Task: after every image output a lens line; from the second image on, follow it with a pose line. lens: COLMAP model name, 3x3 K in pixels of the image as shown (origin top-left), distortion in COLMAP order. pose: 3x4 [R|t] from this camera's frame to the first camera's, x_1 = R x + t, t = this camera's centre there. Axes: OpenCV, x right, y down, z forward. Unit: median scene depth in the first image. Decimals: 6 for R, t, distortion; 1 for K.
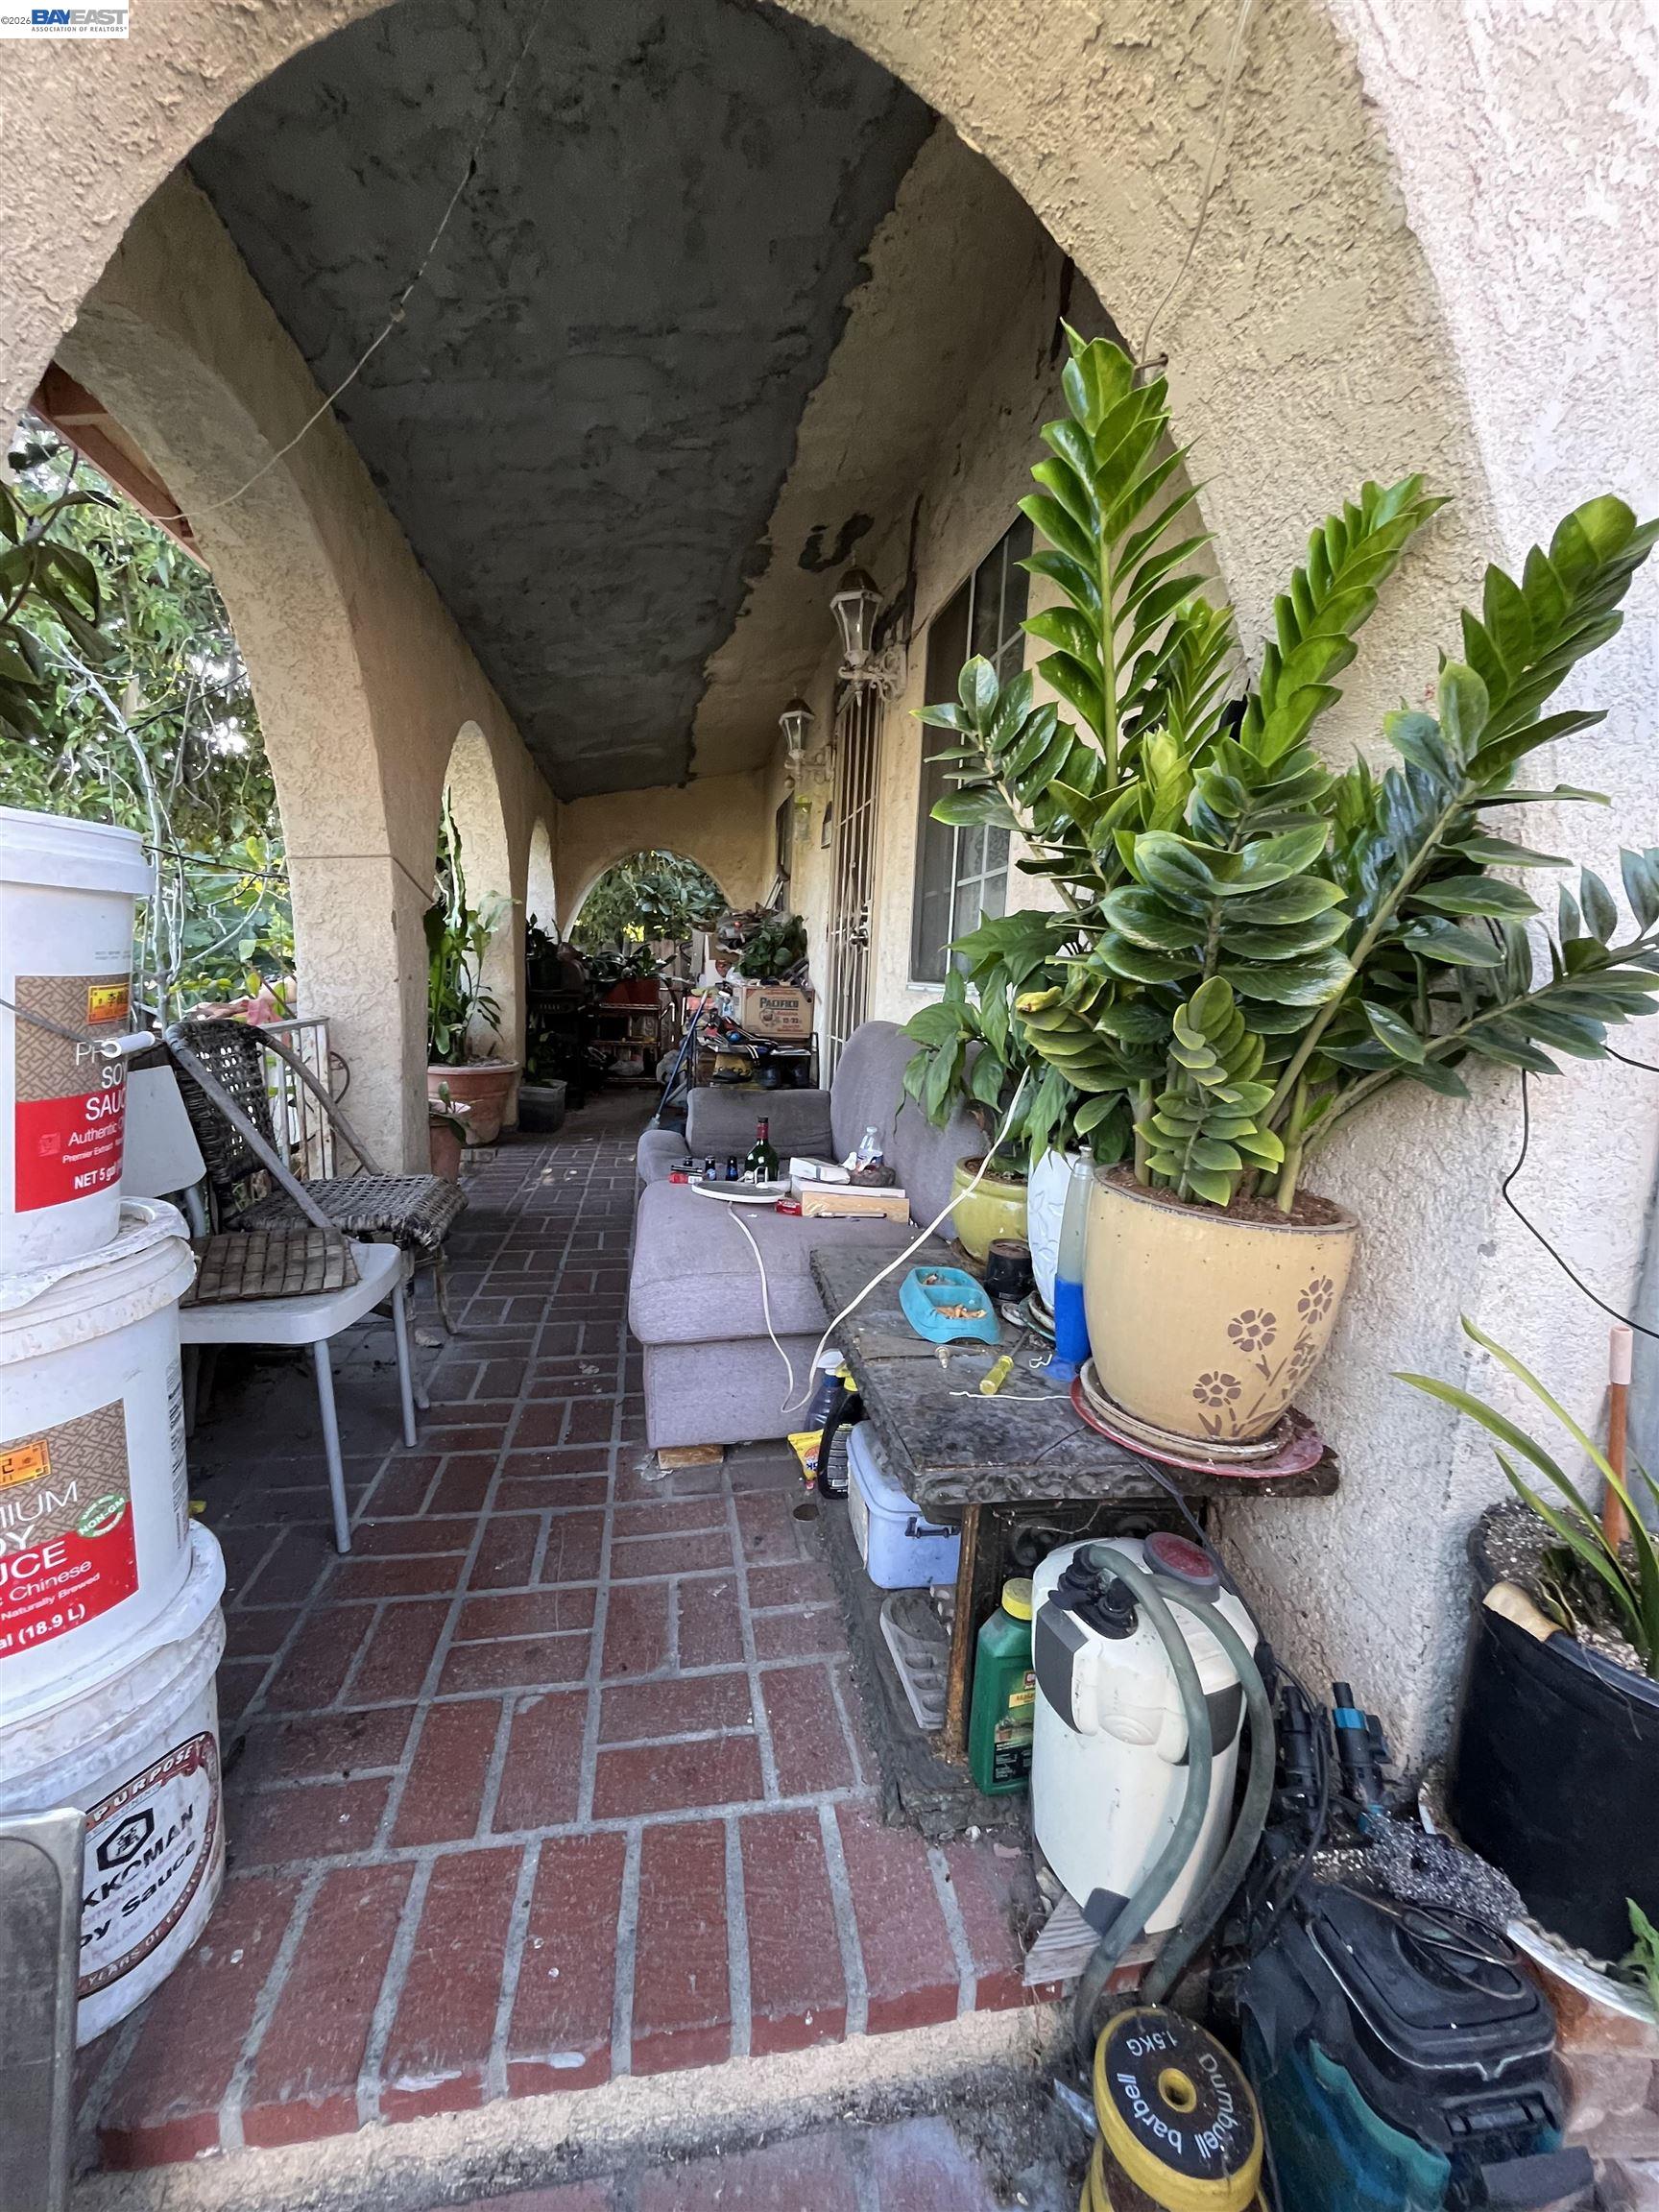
lens RADIAL K [[896.5, 0, 833.4], [0, 896.5, 1105.6], [0, 0, 1]] dist [-0.003620, -0.000264]
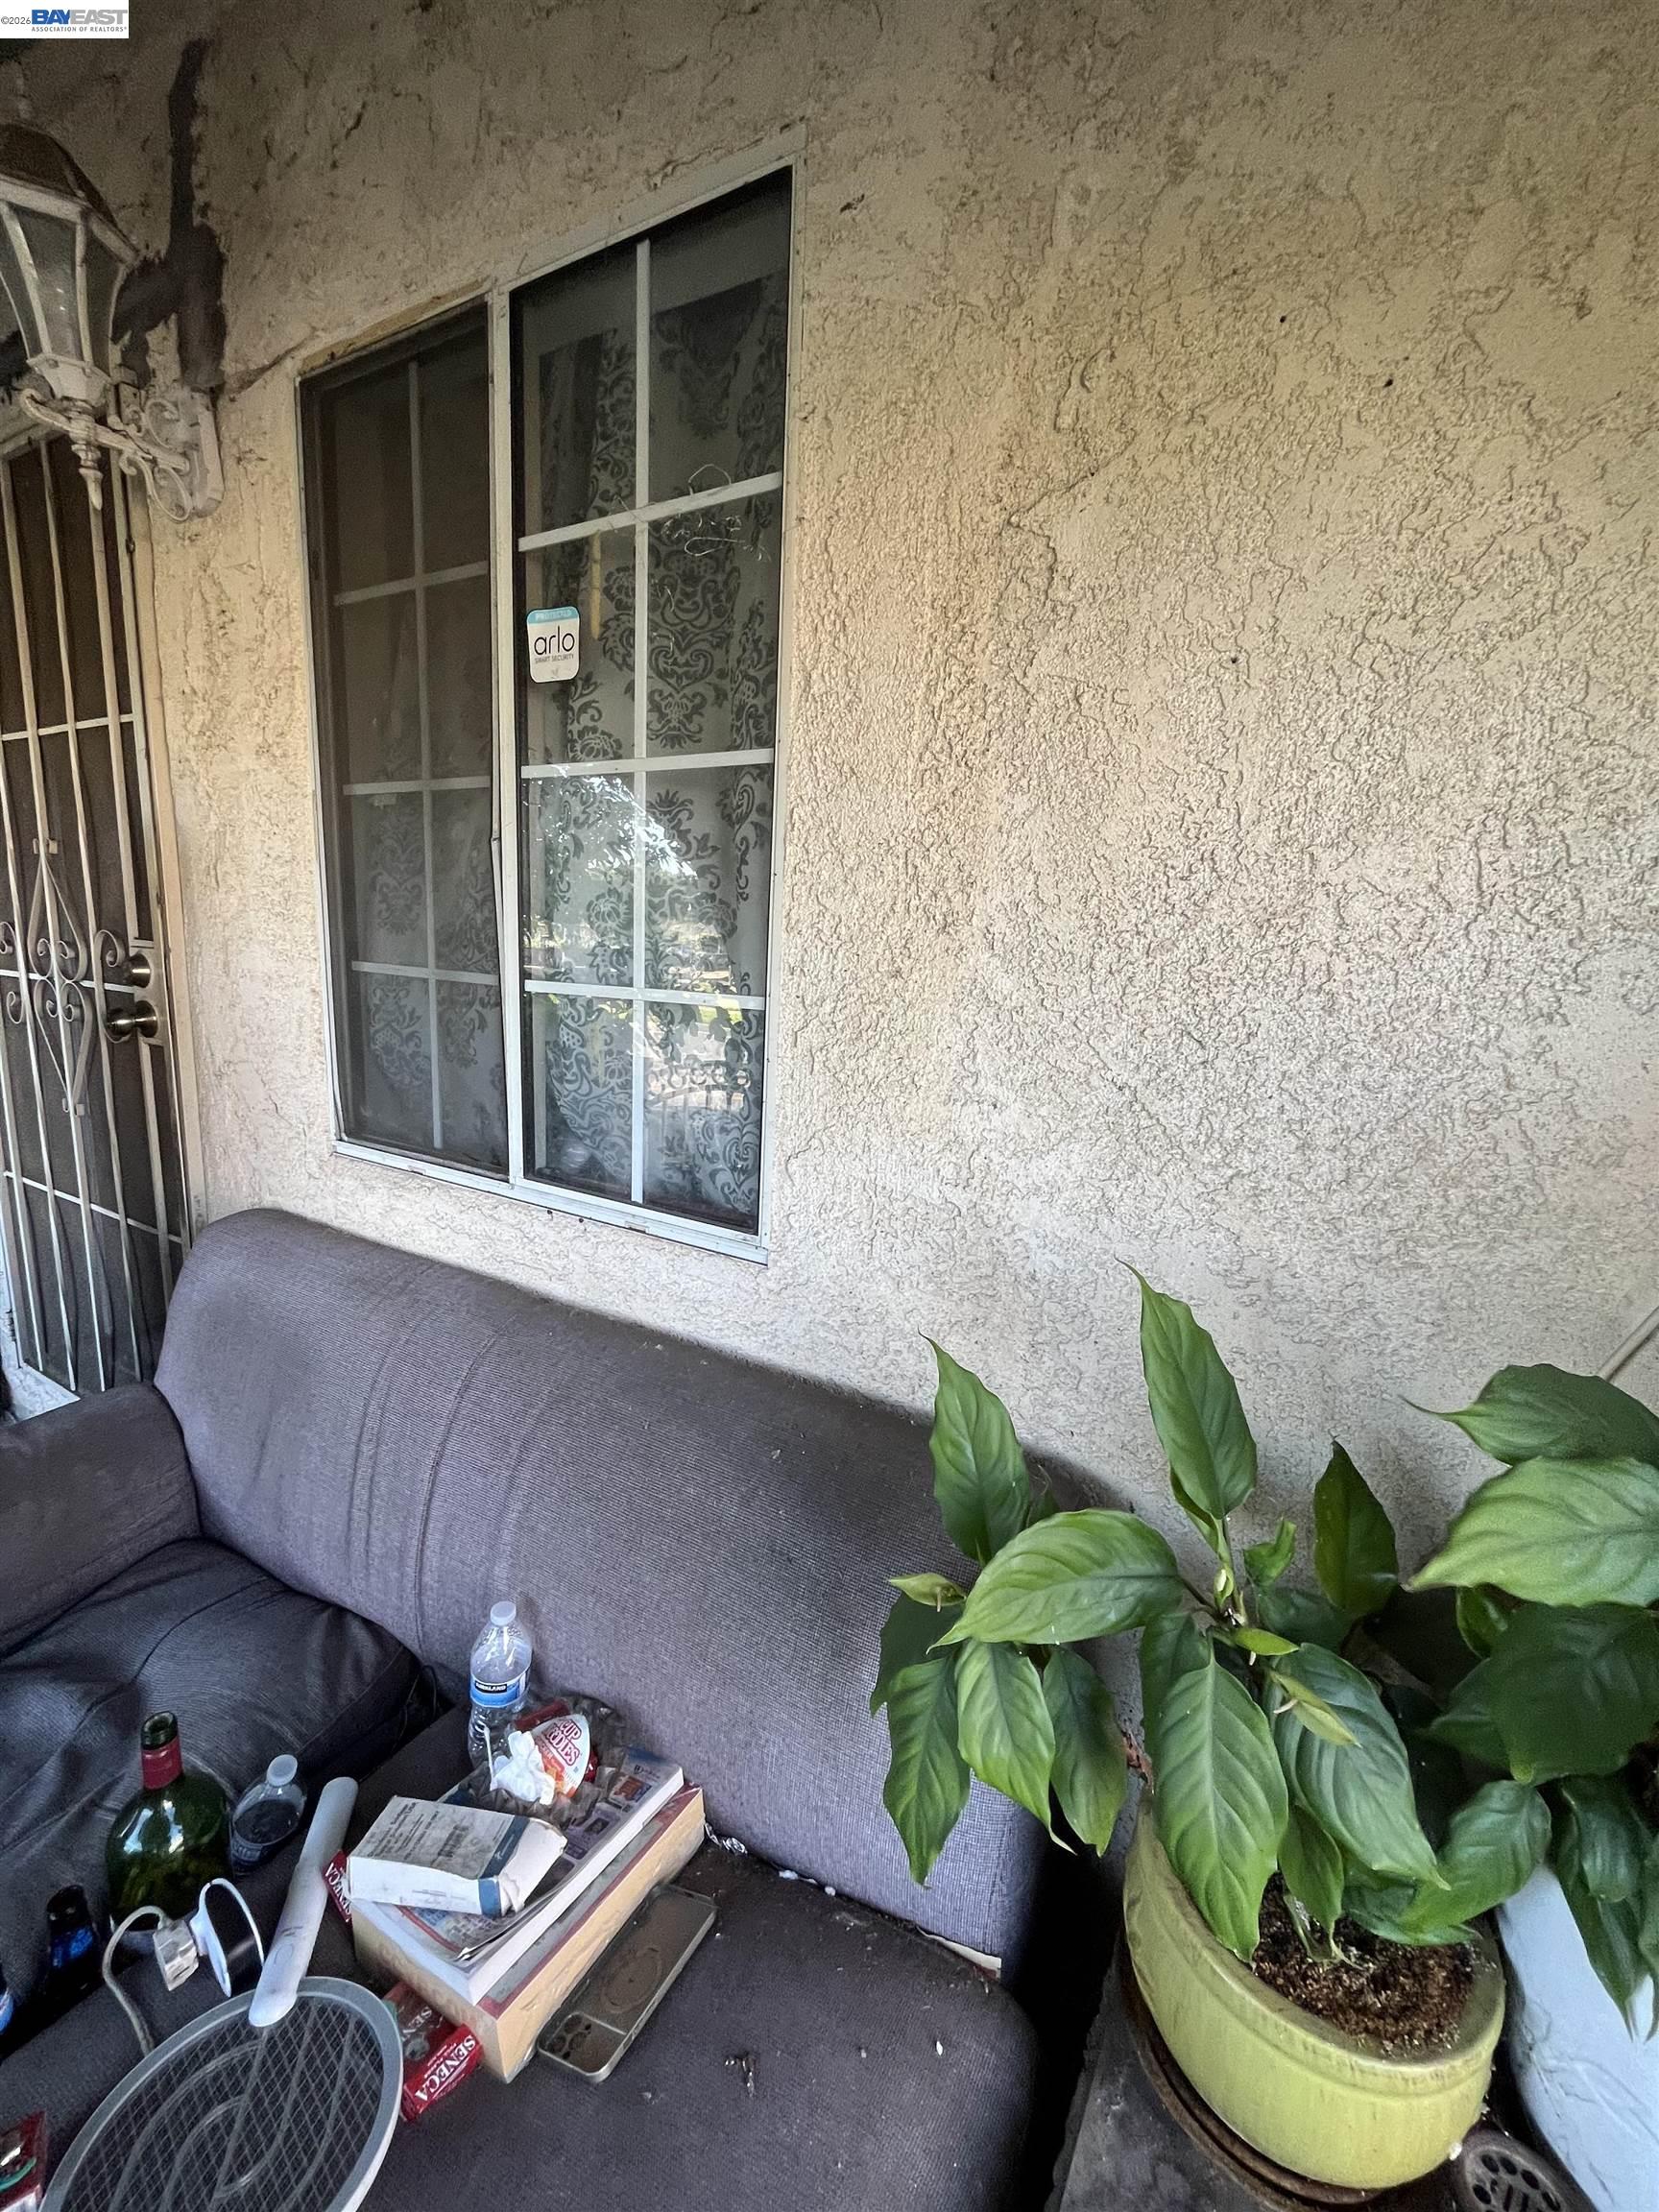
lens RADIAL K [[896.5, 0, 833.4], [0, 896.5, 1105.6], [0, 0, 1]] dist [-0.003620, -0.000264]
pose [[0.647016, -0.154498, 0.746659, -0.215443], [0.094100, 0.987950, 0.122883, -0.392117], [-0.756647, -0.009247, 0.653758, 0.963743]]
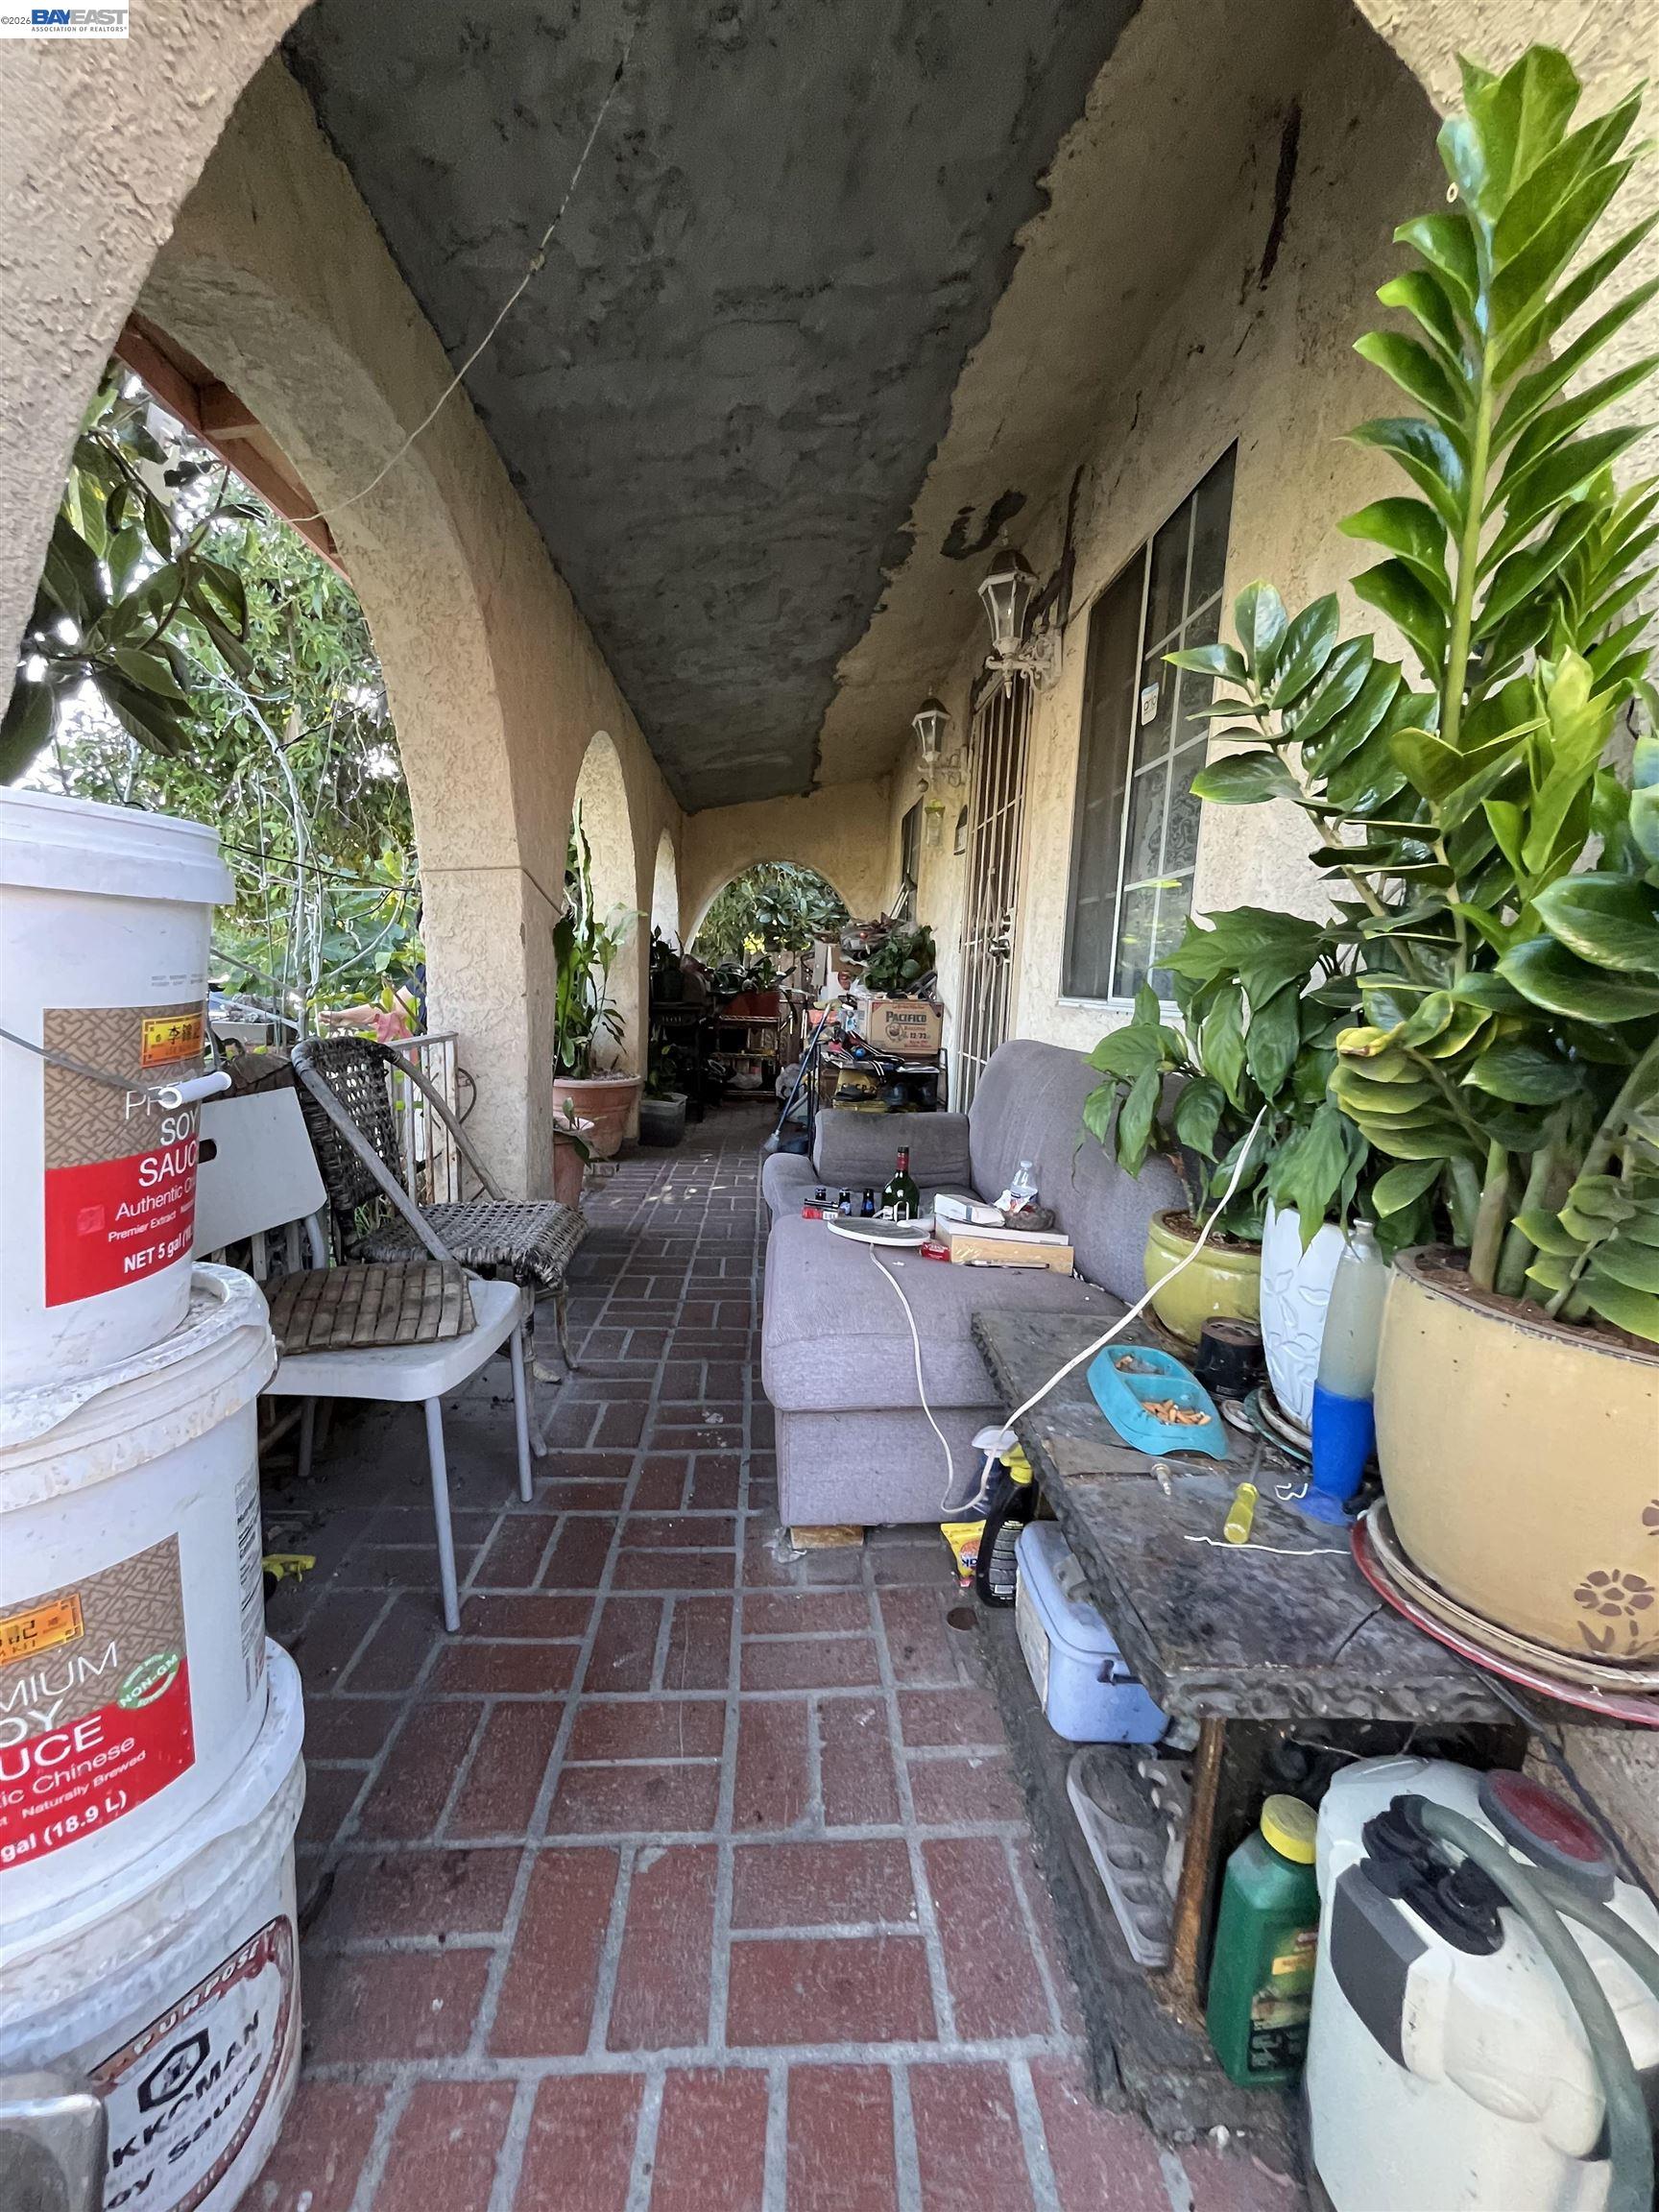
lens RADIAL K [[896.5, 0, 833.4], [0, 896.5, 1105.6], [0, 0, 1]] dist [-0.003620, -0.000264]
pose [[0.992432, 0.016162, -0.121727, -0.063555], [-0.017529, 0.999795, -0.010167, -0.030085], [0.121538, 0.012224, 0.992512, 0.143451]]
